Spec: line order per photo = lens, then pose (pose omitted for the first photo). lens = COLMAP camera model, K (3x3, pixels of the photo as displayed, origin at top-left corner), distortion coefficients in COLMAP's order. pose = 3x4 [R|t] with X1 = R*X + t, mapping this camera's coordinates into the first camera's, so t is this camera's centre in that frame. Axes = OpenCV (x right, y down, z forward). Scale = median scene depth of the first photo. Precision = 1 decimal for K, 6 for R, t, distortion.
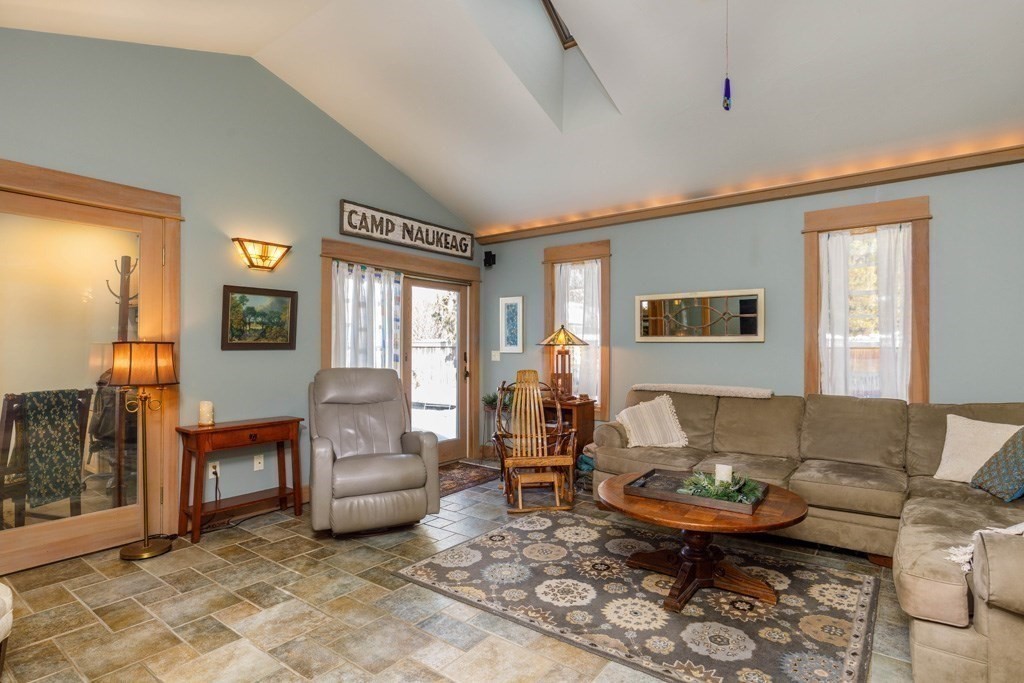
lens RADIAL K [[527.5, 0, 513.0], [0, 527.5, 342.9], [0, 0, 1]] dist [0.002539, -0.001016]
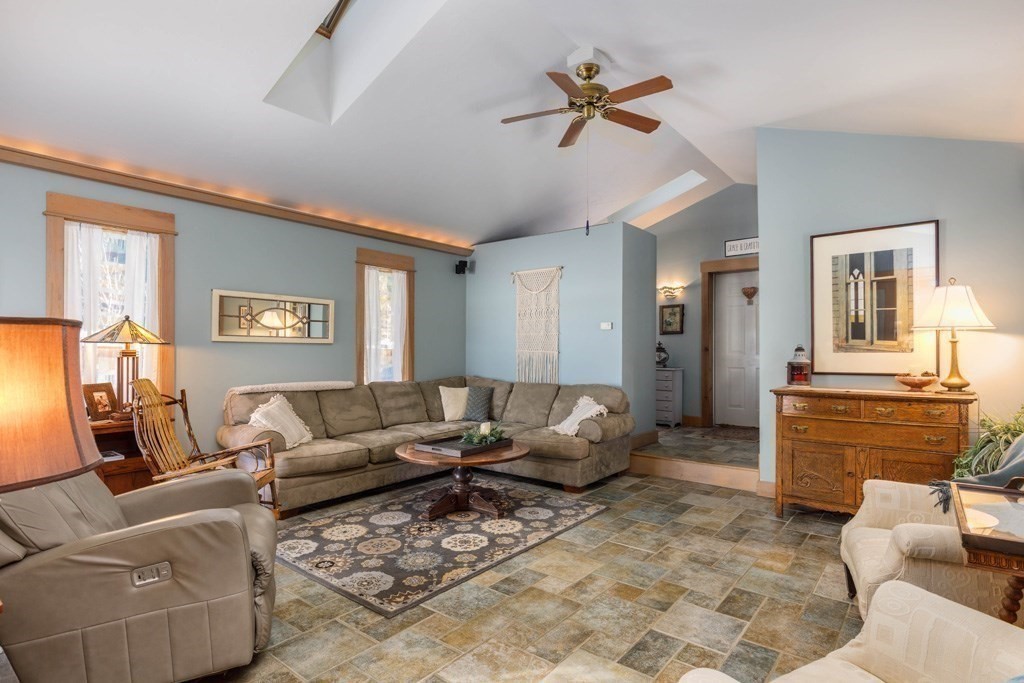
lens RADIAL K [[527.5, 0, 512.7], [0, 527.5, 344.7], [0, 0, 1]] dist [0.002539, -0.001016]
pose [[0.023486, 0.007444, 0.999696, -1.023707], [-0.014001, 0.999877, -0.007117, 0.006146], [-0.999626, -0.013830, 0.023588, 0.758505]]
